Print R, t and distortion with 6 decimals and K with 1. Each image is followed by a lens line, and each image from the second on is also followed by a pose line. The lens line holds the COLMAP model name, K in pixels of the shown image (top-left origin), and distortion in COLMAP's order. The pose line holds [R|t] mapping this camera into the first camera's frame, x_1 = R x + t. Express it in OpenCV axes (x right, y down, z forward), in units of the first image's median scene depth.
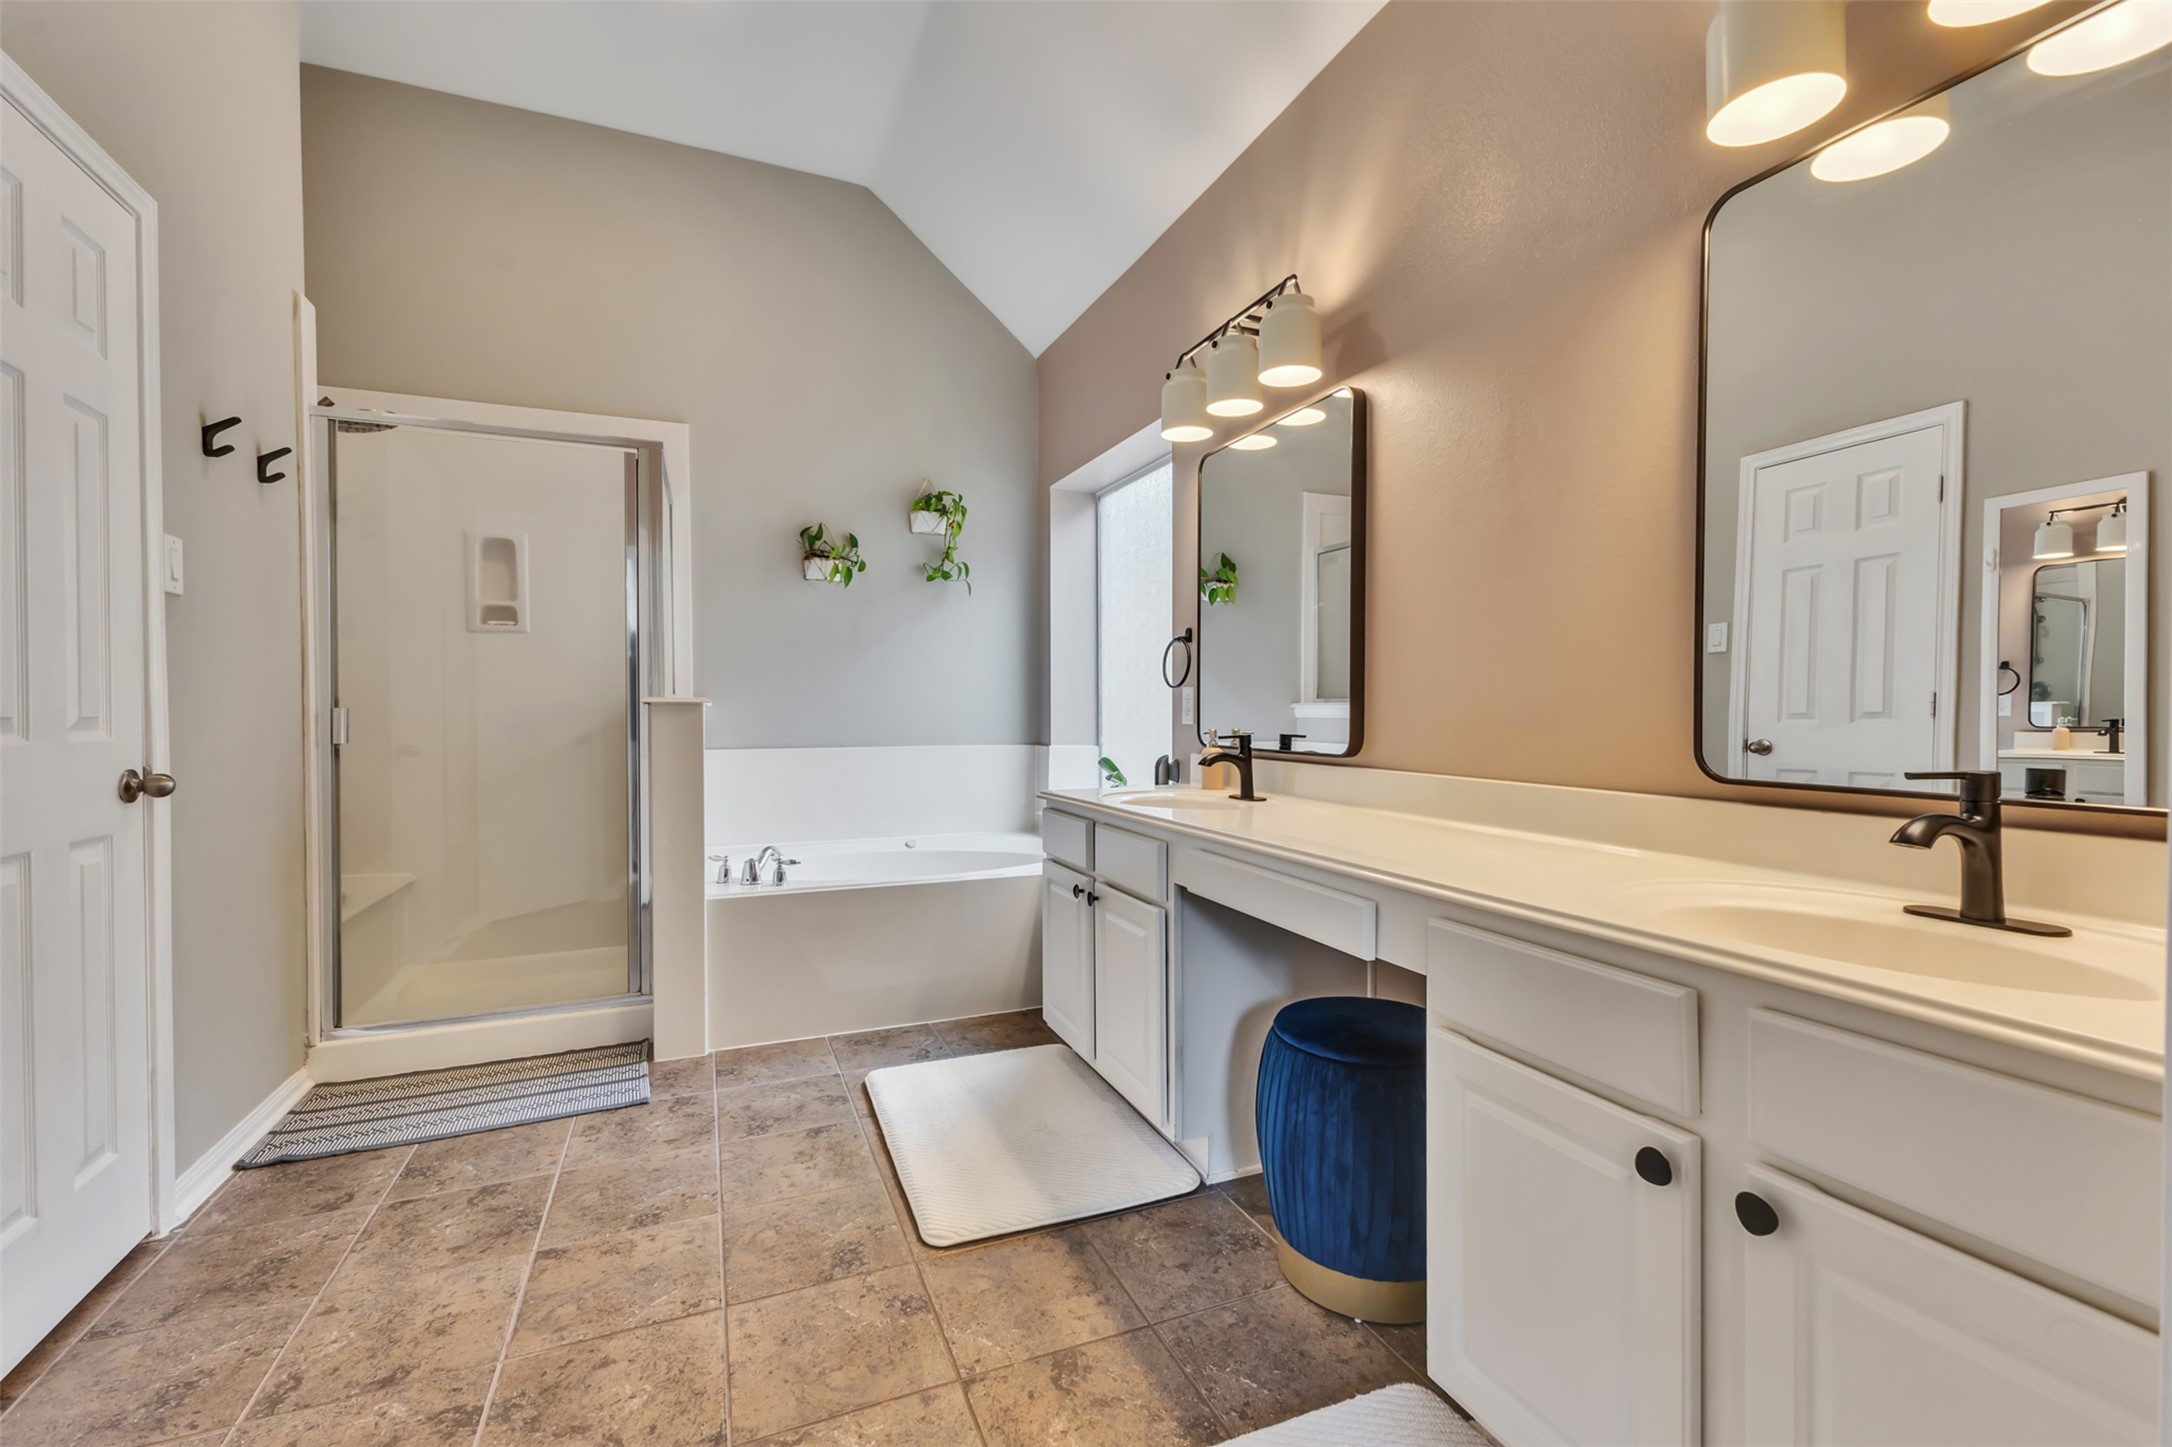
lens RADIAL K [[932.9, 0, 1081.5], [0, 932.9, 726.0], [0, 0, 1]] dist [0.013218, -0.003268]
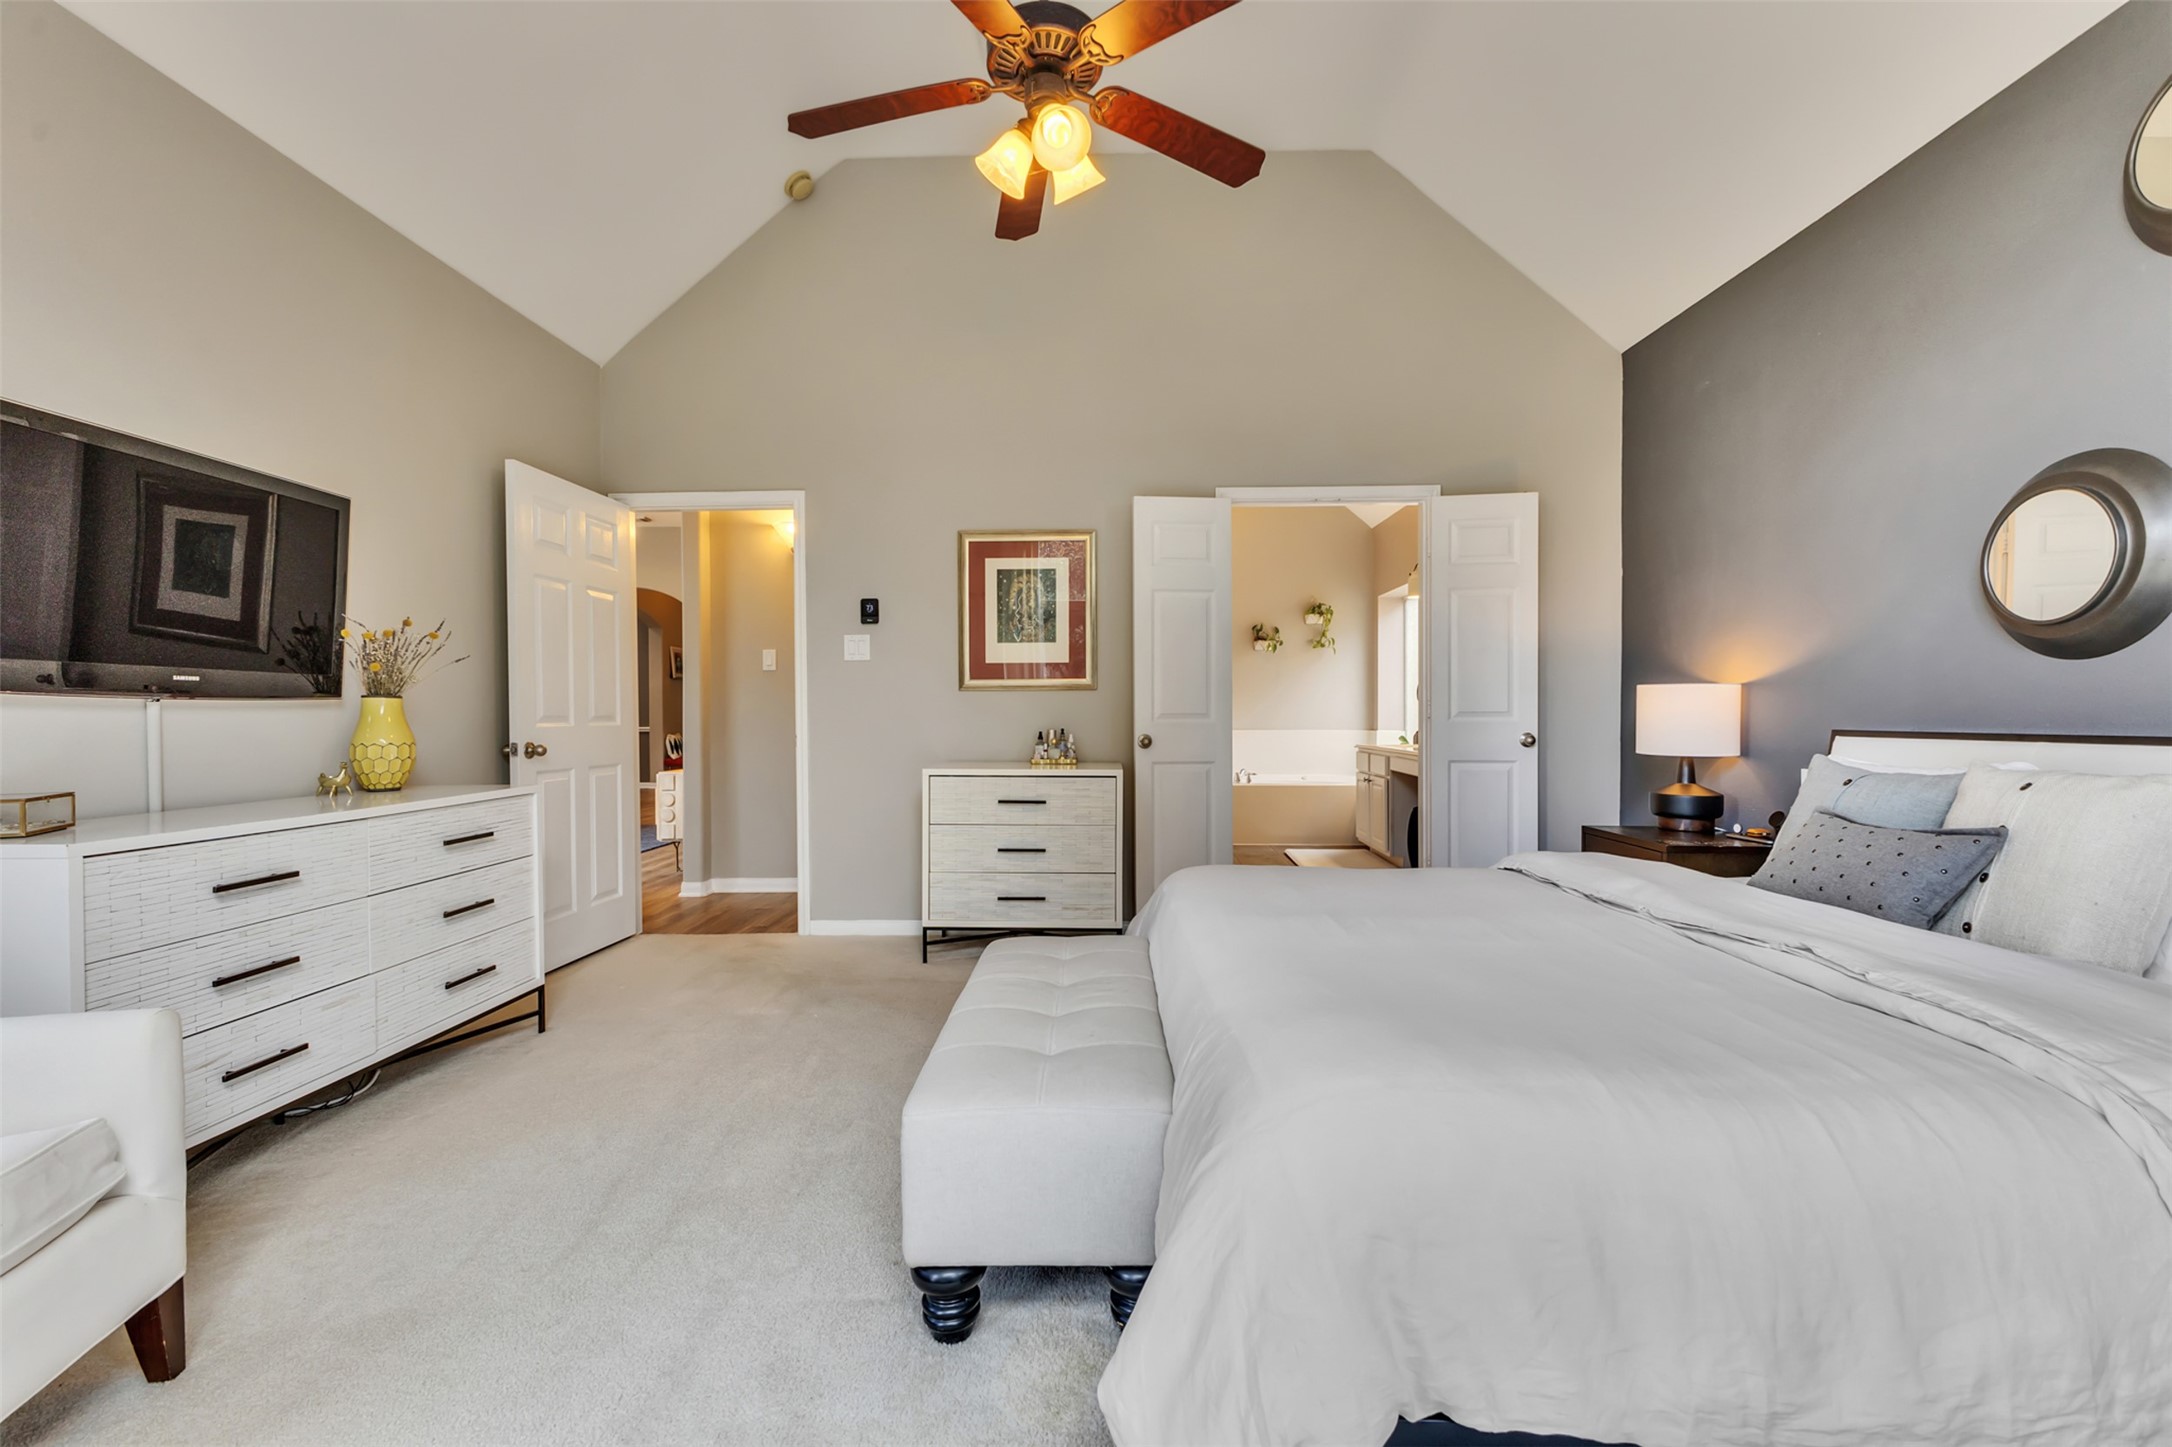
lens RADIAL K [[932.9, 0, 1081.3], [0, 932.9, 722.0], [0, 0, 1]] dist [0.013218, -0.003268]
pose [[0.912004, 0.008849, -0.410087, 0.209620], [-0.010783, 0.999939, -0.002404, 0.015470], [0.410041, 0.006615, 0.912043, -1.058686]]
